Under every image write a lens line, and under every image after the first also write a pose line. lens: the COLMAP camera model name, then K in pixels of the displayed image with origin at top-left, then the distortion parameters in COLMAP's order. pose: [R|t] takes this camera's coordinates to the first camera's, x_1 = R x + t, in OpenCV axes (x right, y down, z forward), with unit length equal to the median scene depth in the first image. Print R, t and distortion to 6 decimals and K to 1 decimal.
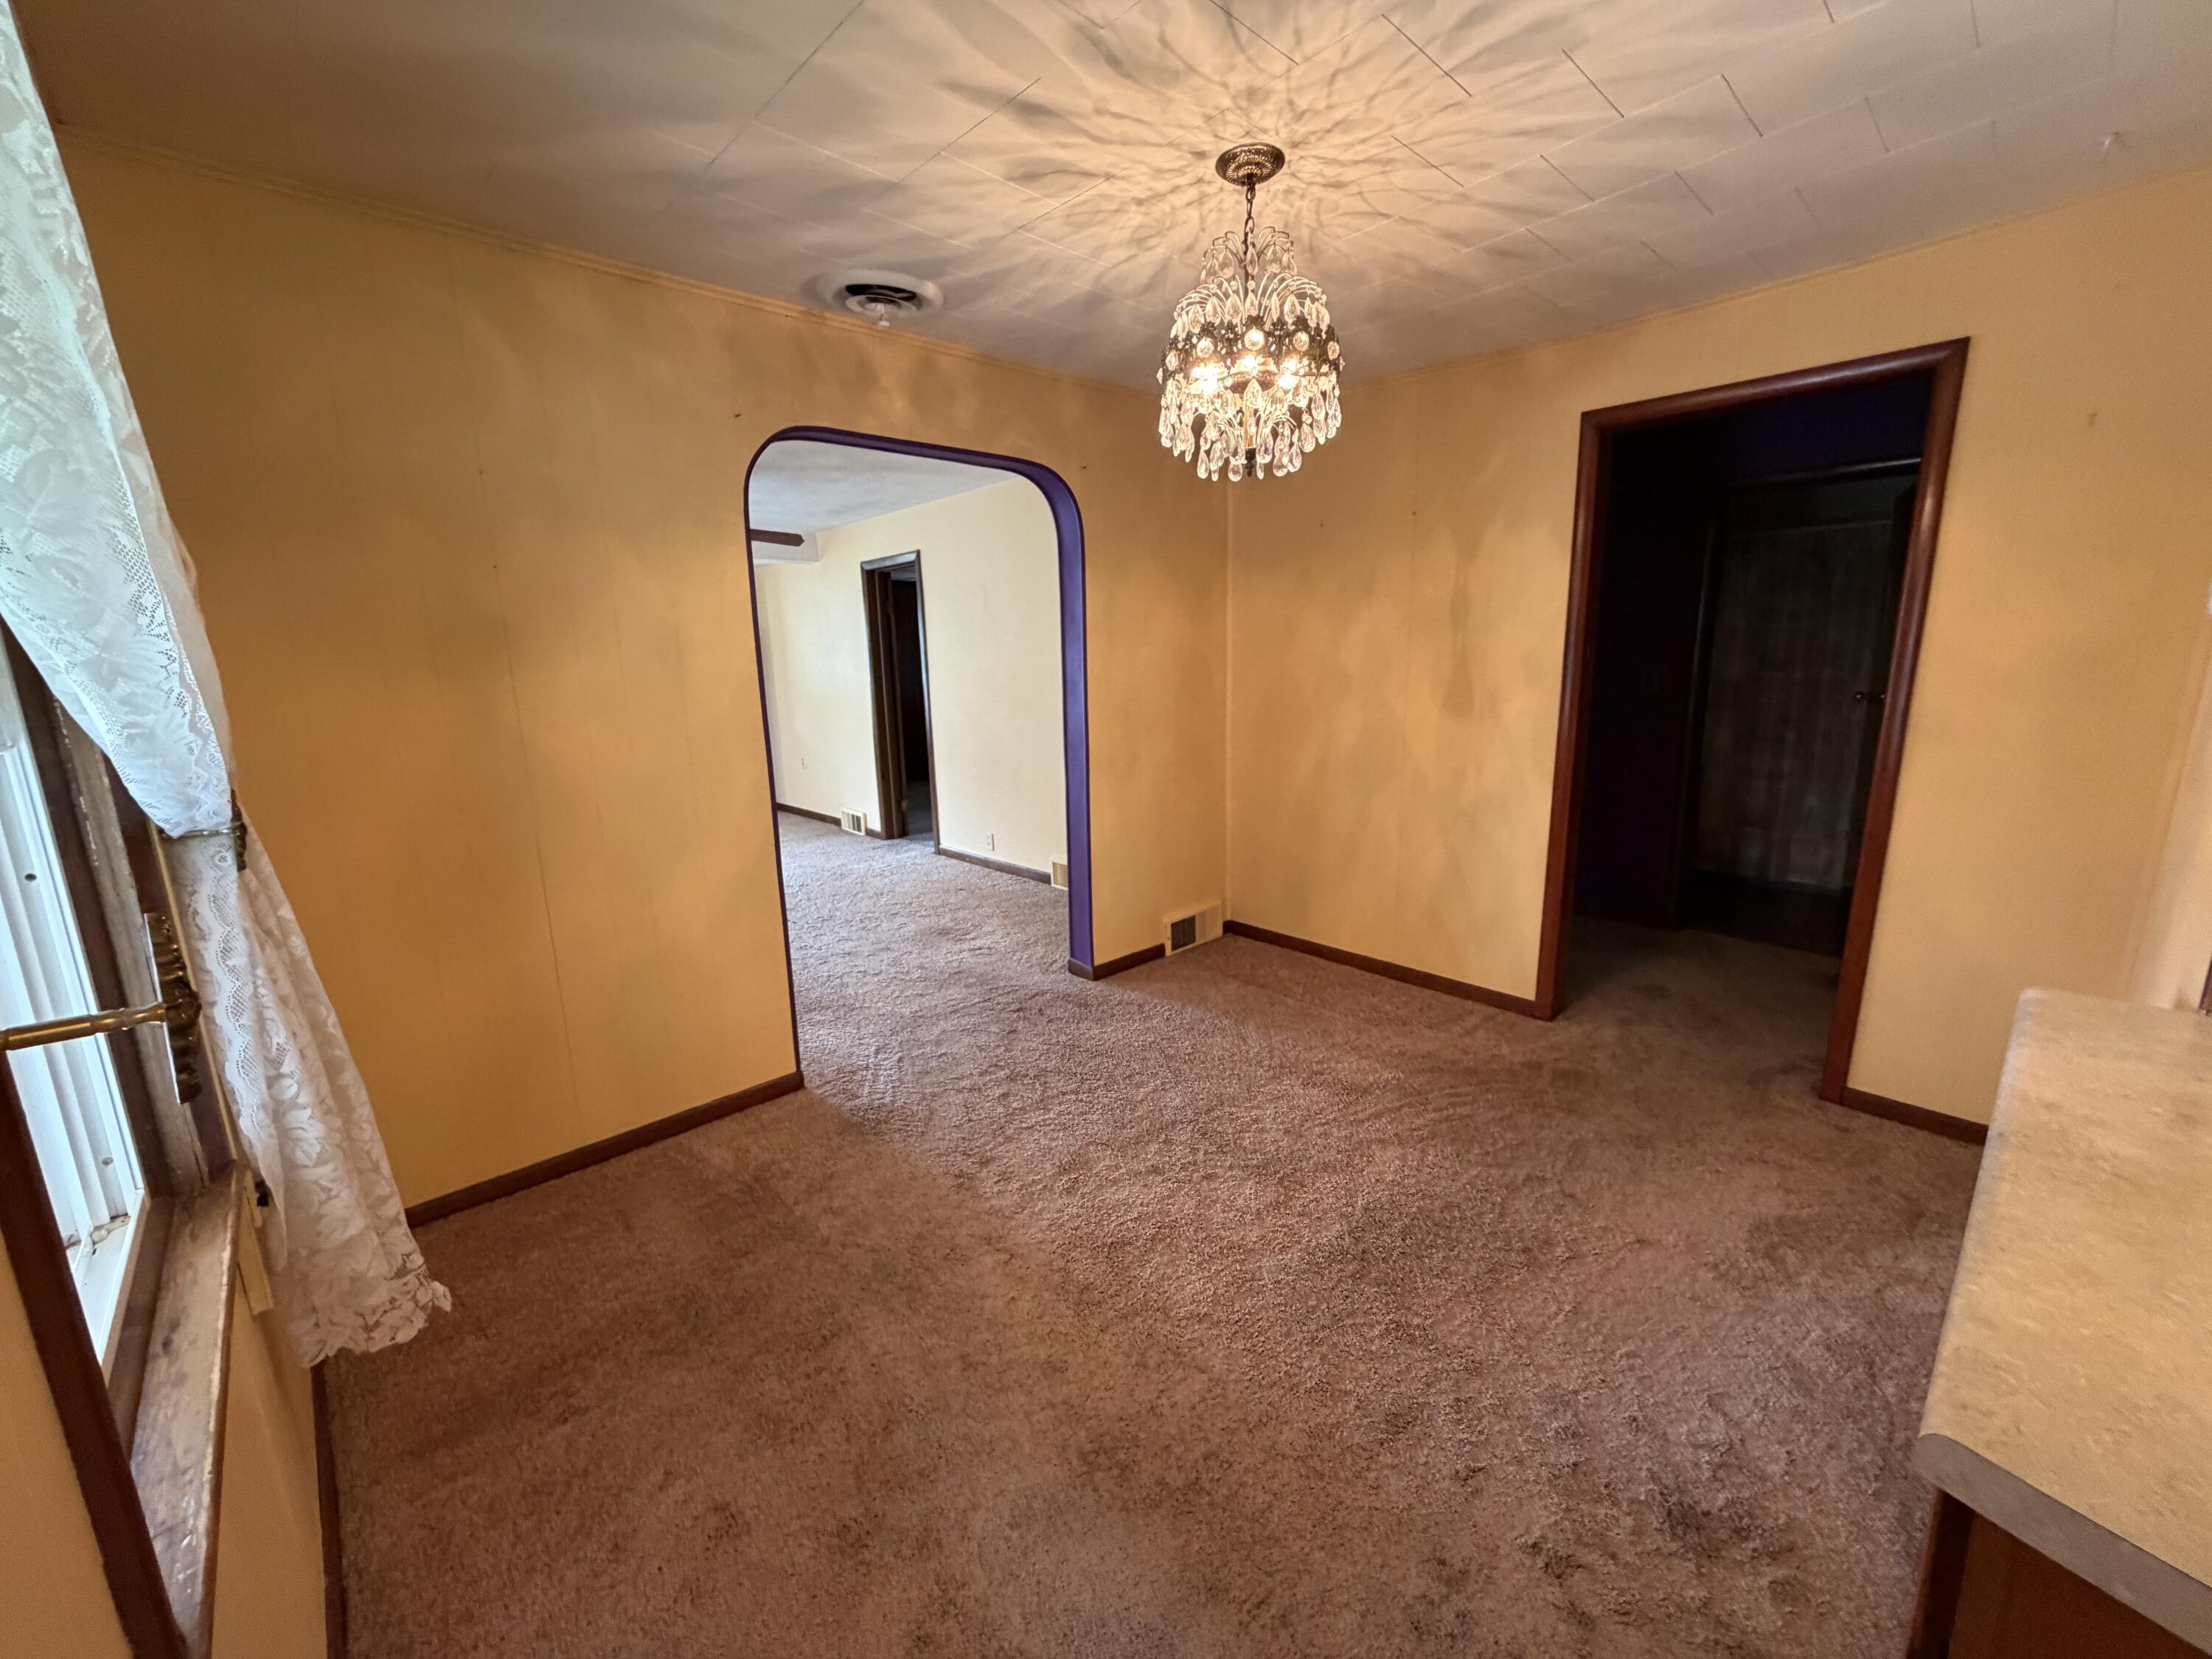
lens RADIAL K [[879.5, 0, 1099.2], [0, 879.5, 828.2], [0, 0, 1]] dist [0.001325, -0.003213]
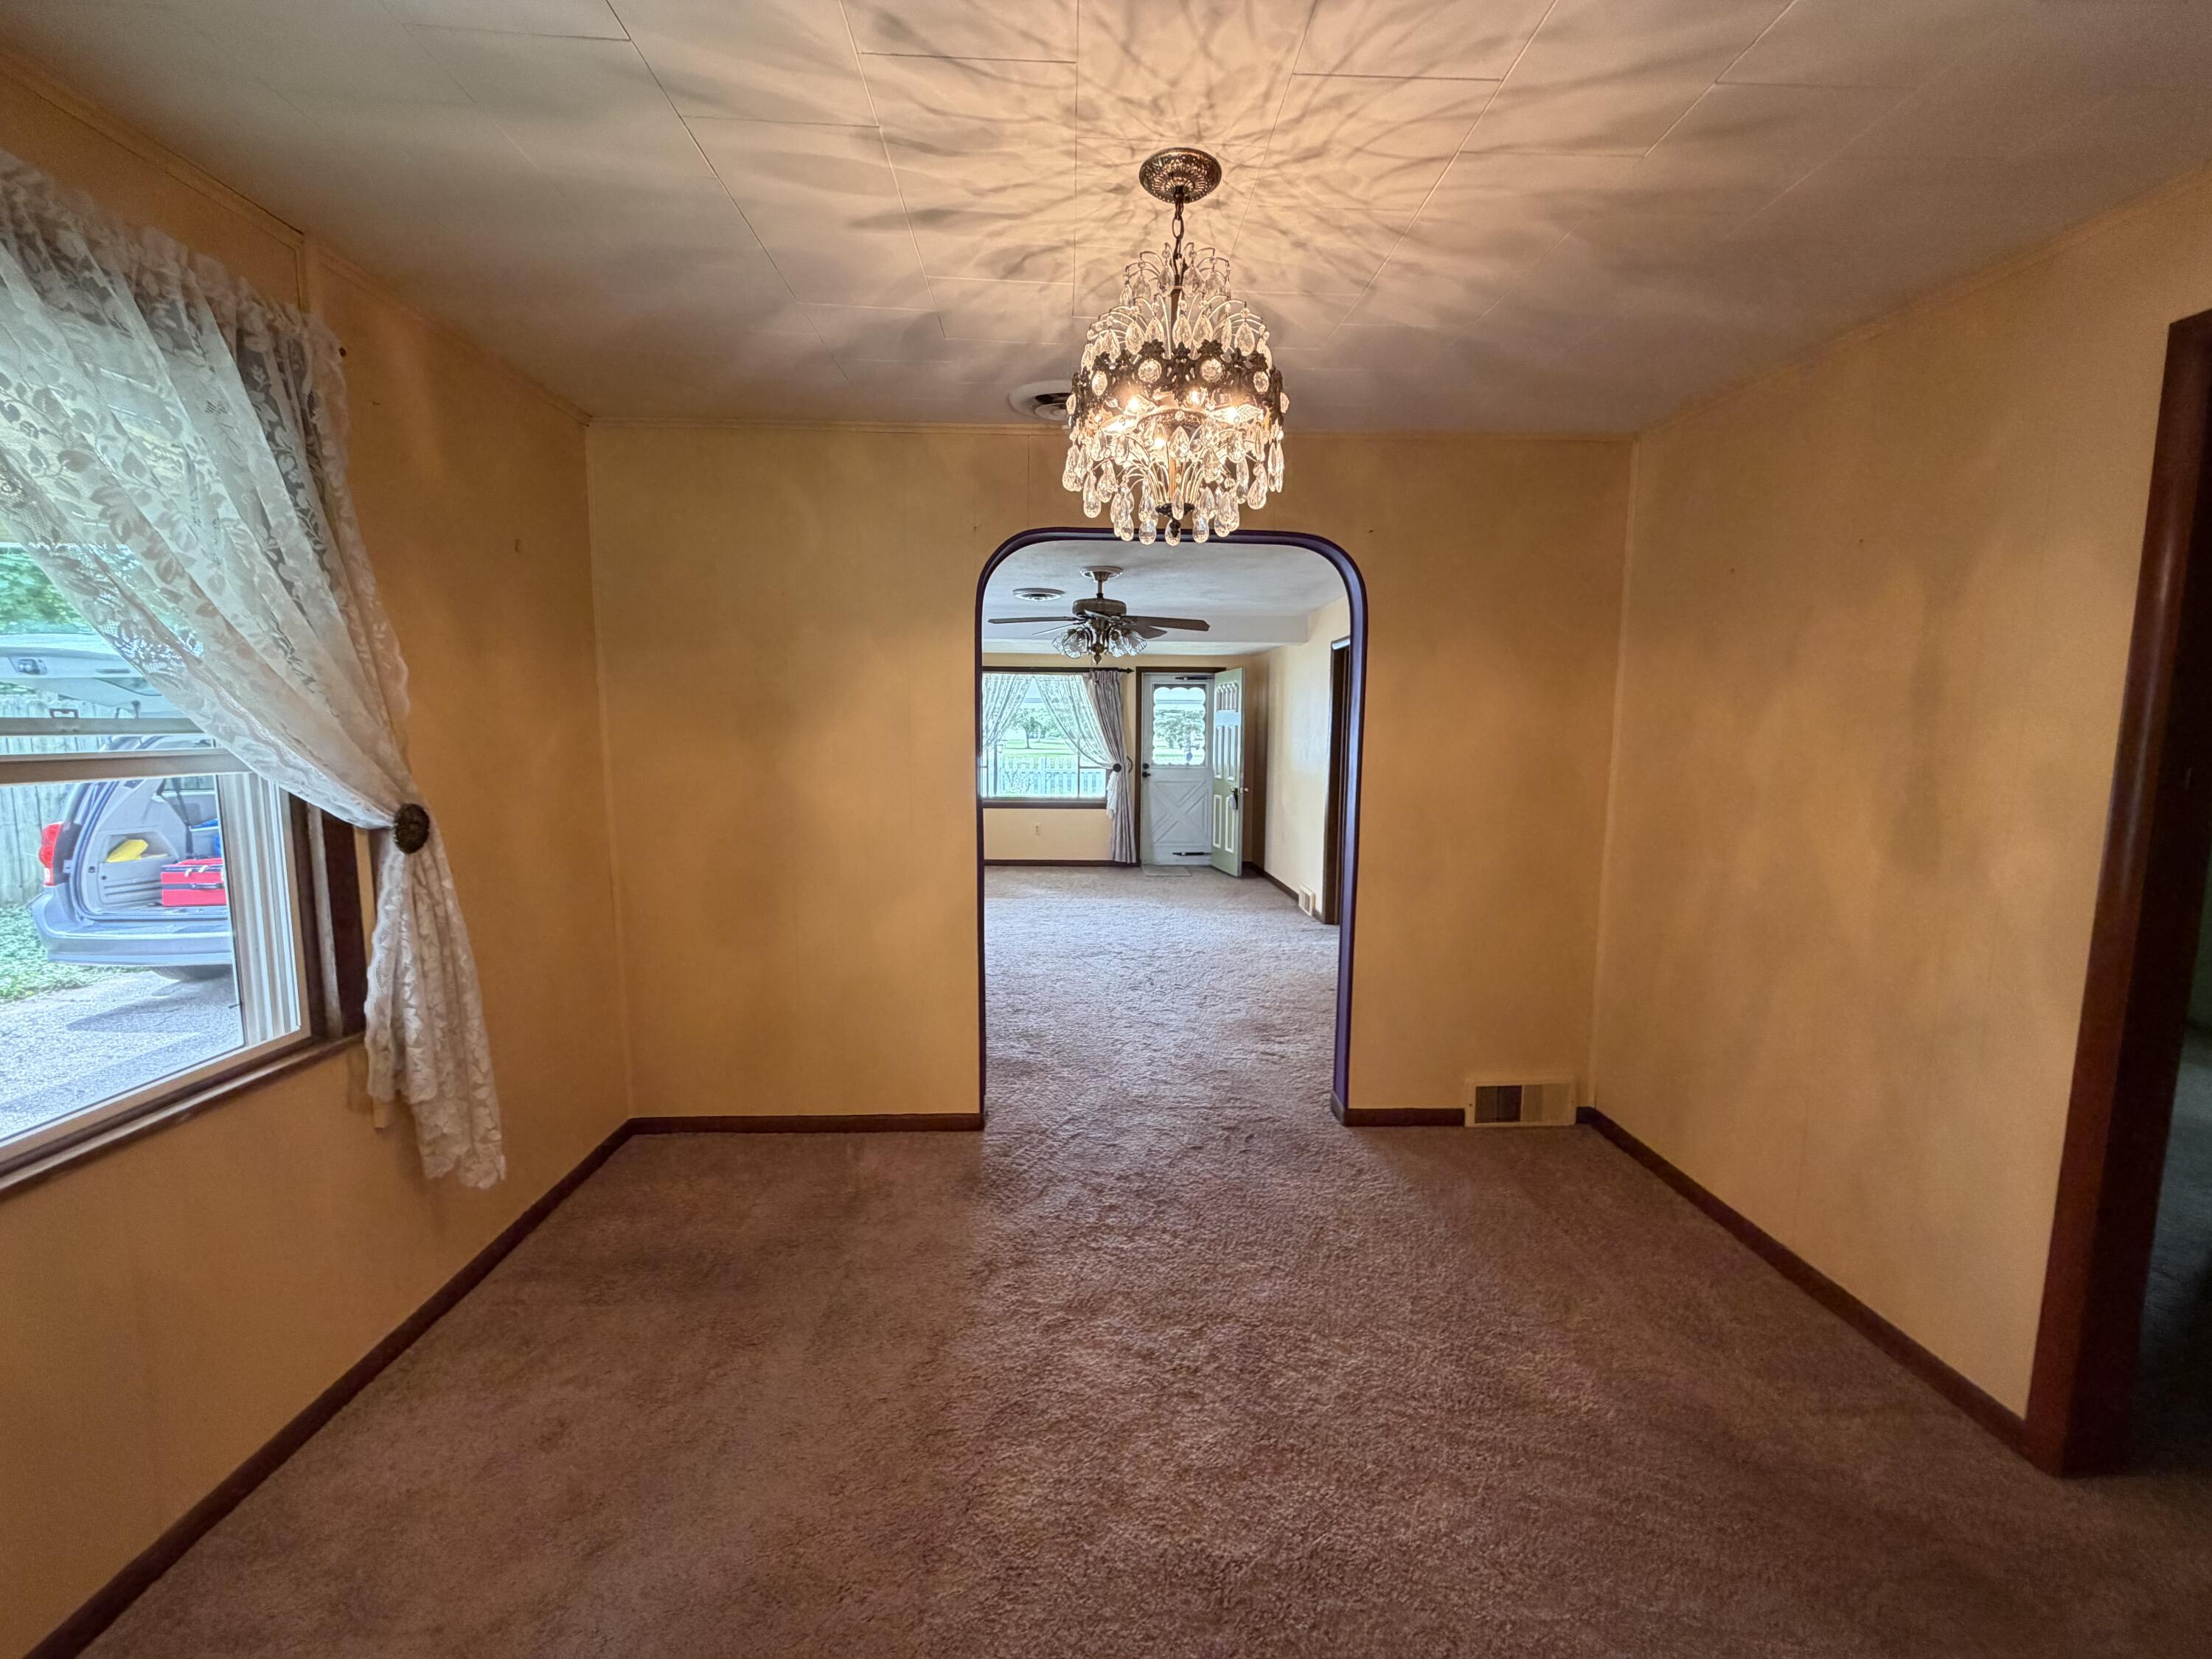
lens RADIAL K [[879.5, 0, 1099.2], [0, 879.5, 828.2], [0, 0, 1]] dist [0.001325, -0.003213]
pose [[0.755740, 0.100590, -0.647100, 0.448307], [-0.154293, 0.987665, -0.026668, -0.065193], [0.636436, 0.119997, 0.761938, 0.239359]]
